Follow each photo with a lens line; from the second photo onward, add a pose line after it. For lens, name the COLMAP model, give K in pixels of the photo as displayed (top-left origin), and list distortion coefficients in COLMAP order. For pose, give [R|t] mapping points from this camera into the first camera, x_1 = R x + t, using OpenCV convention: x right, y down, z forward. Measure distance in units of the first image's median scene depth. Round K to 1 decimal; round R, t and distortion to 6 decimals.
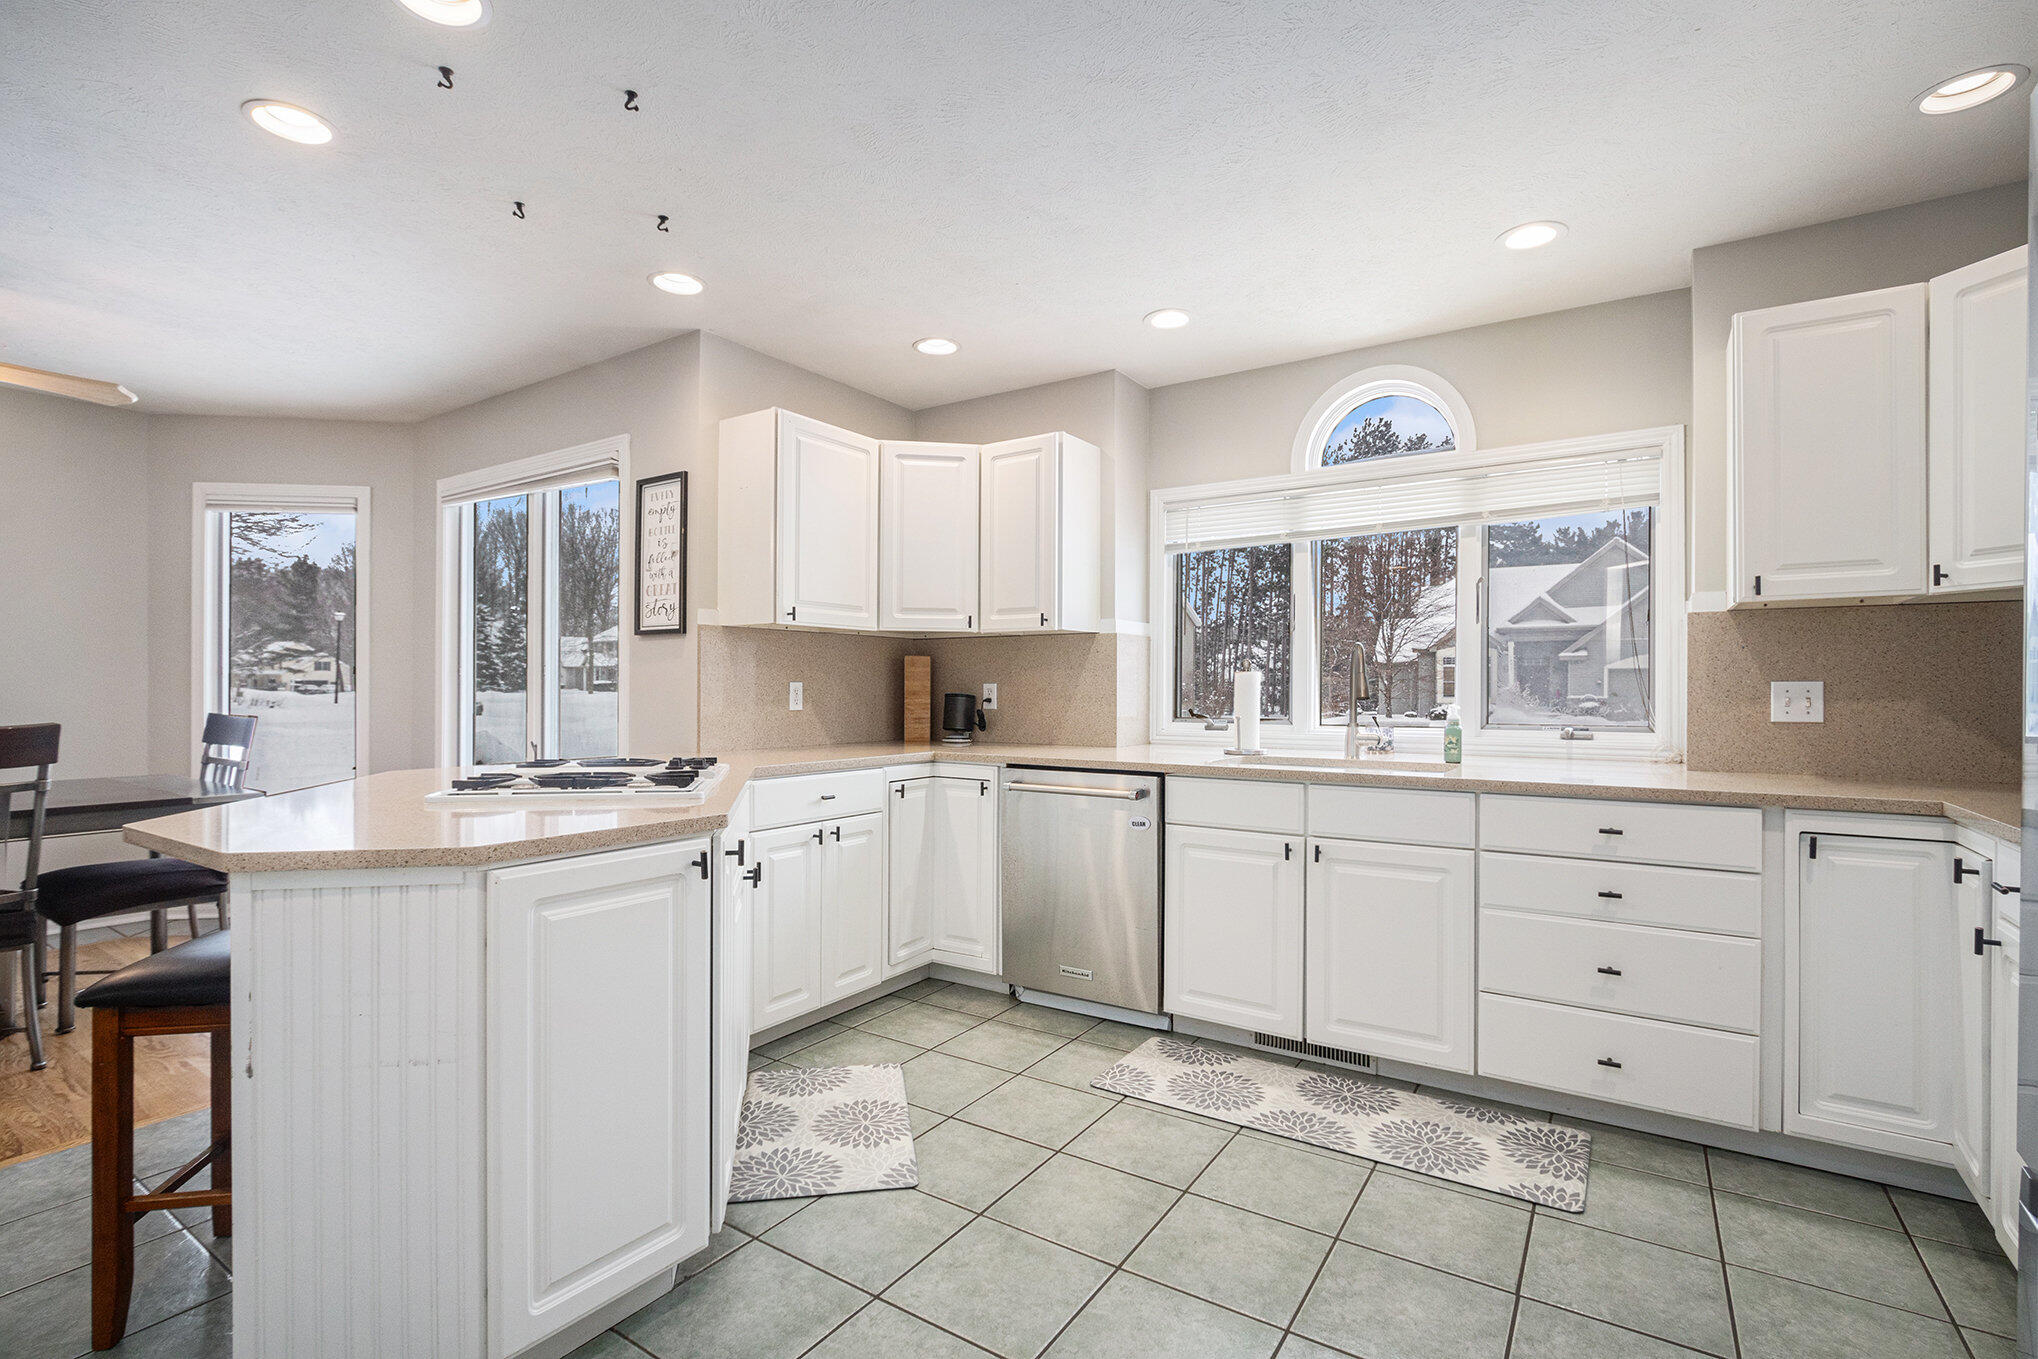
lens RADIAL K [[944.2, 0, 1007.0], [0, 944.2, 684.4], [0, 0, 1]] dist [-0.012311, 0.001078]
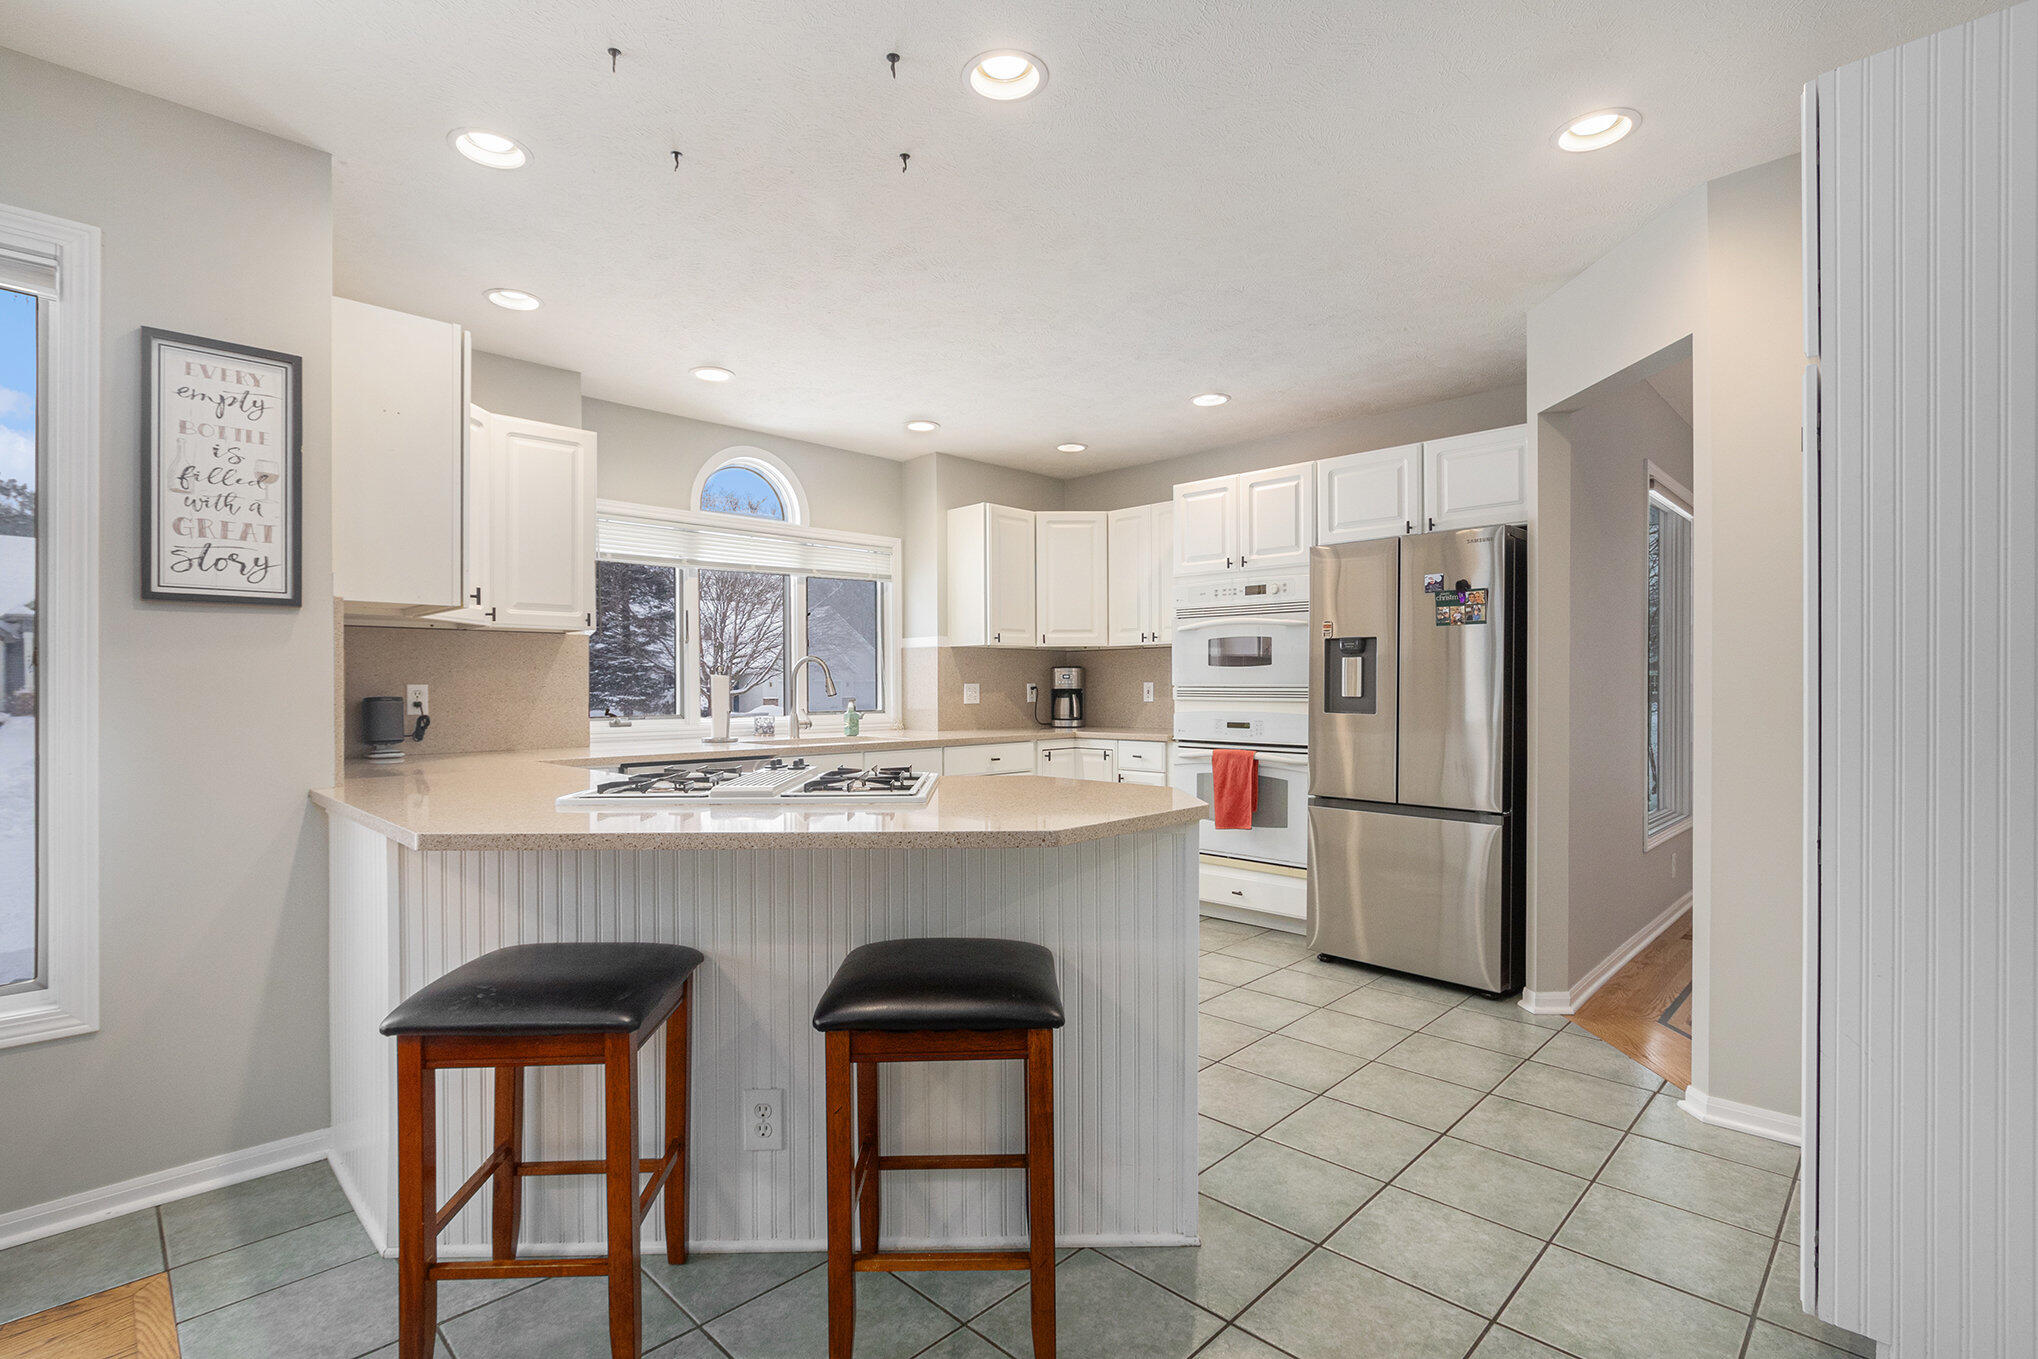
lens RADIAL K [[944.2, 0, 1018.8], [0, 944.2, 688.9], [0, 0, 1]] dist [-0.012311, 0.001078]
pose [[0.185497, -0.004910, 0.982633, -0.883081], [0.000158, 0.999988, 0.004967, -0.000967], [-0.982645, -0.000766, 0.185495, 0.393884]]
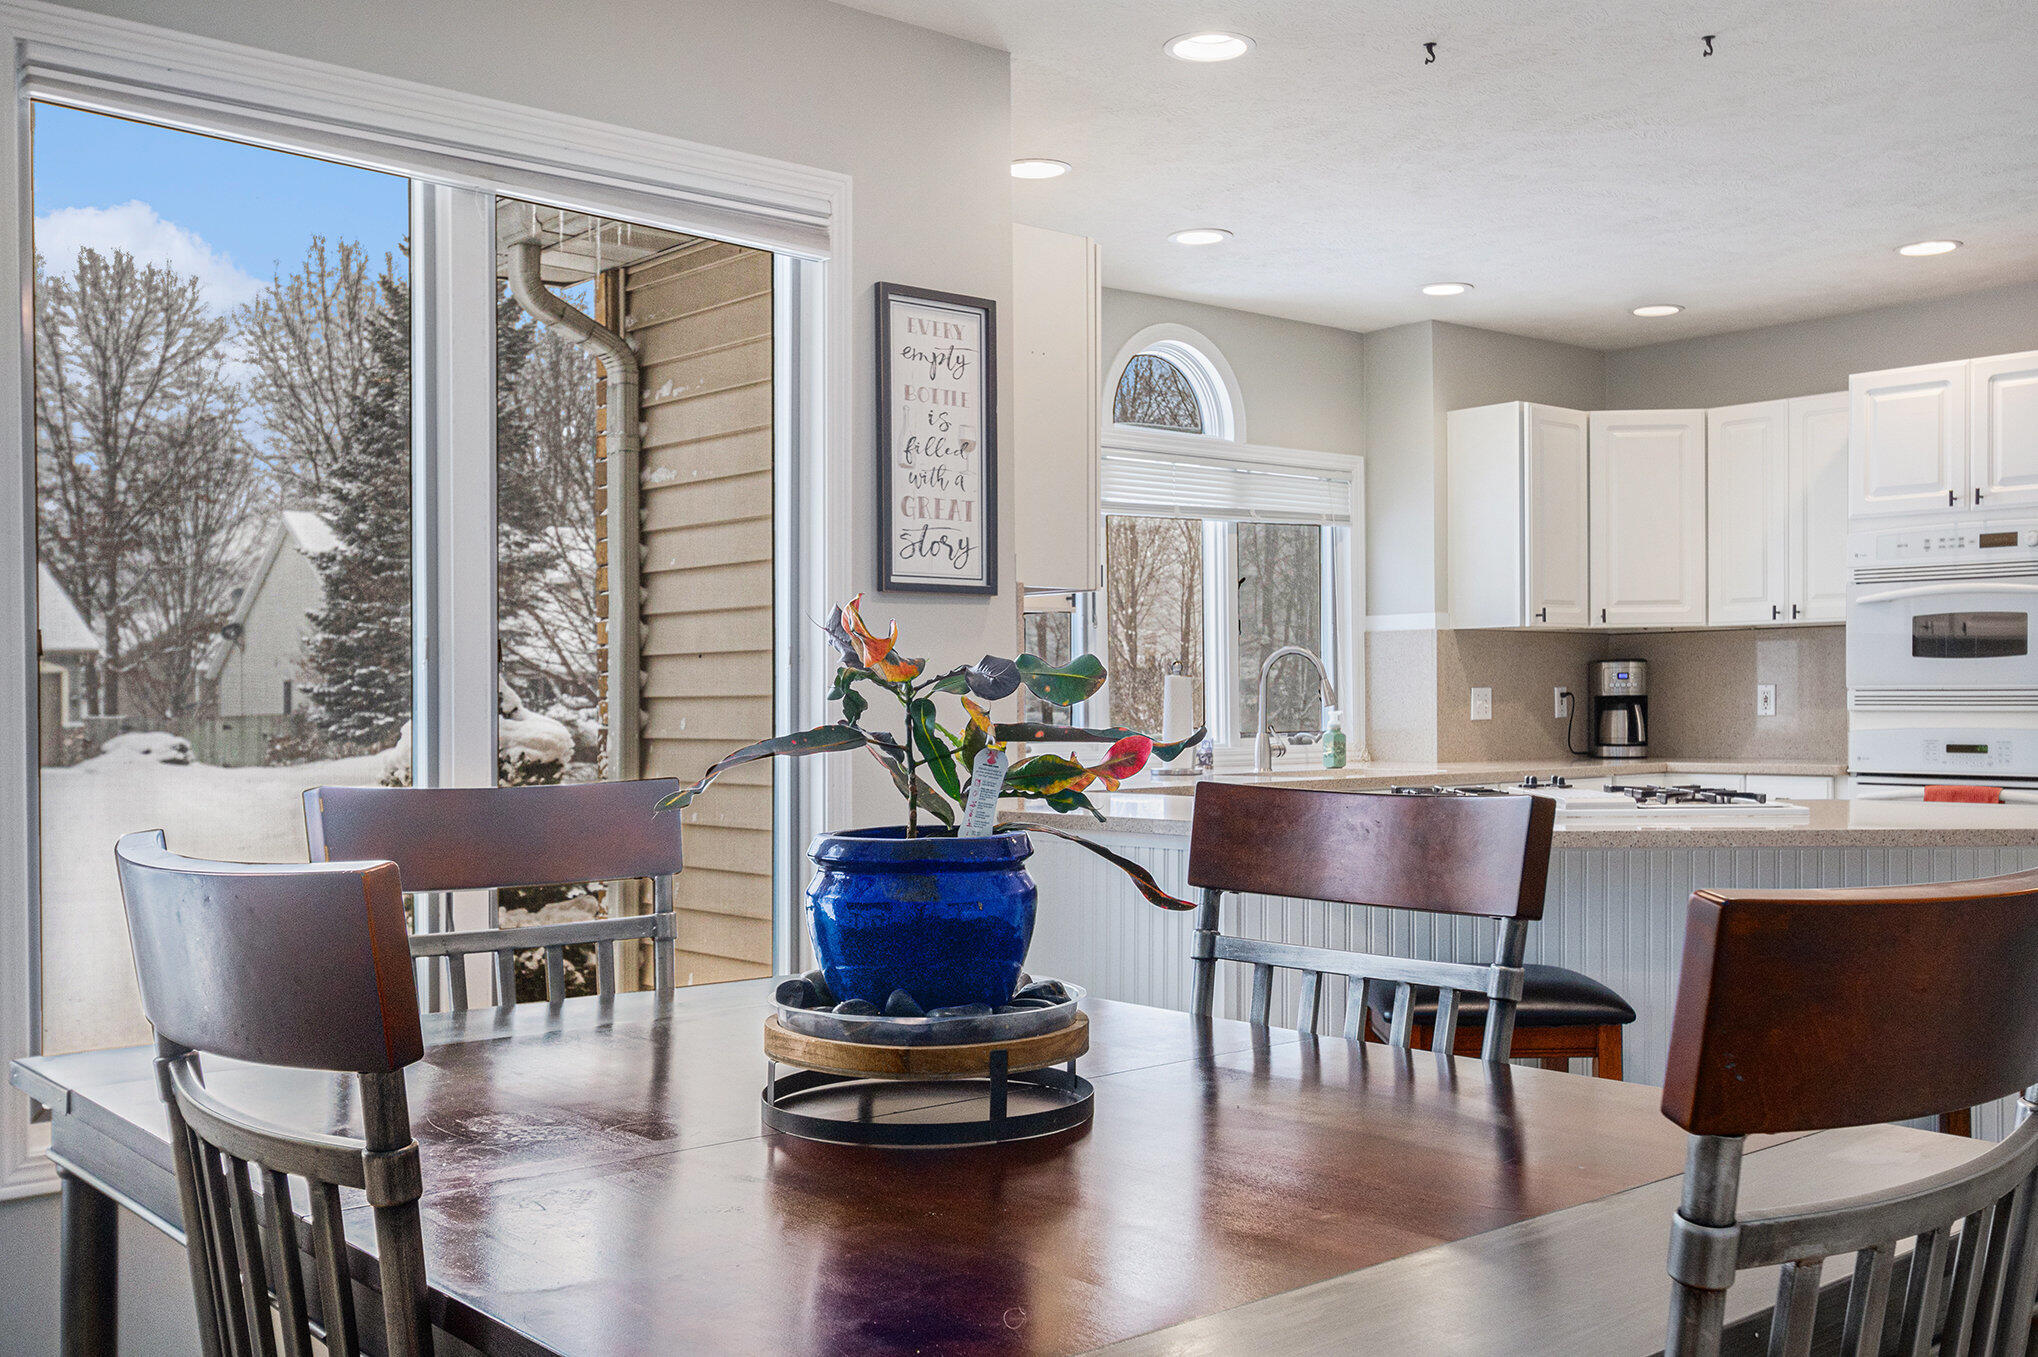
lens RADIAL K [[1965.4, 0, 1058.8], [0, 1965.4, 714.7], [0, 0, 1]] dist [0.017024, 0.000000]
pose [[0.250847, -0.010203, 0.967973, -1.443018], [0.005127, 0.999944, 0.009211, 0.005044], [-0.968013, 0.002653, 0.250886, 0.673783]]
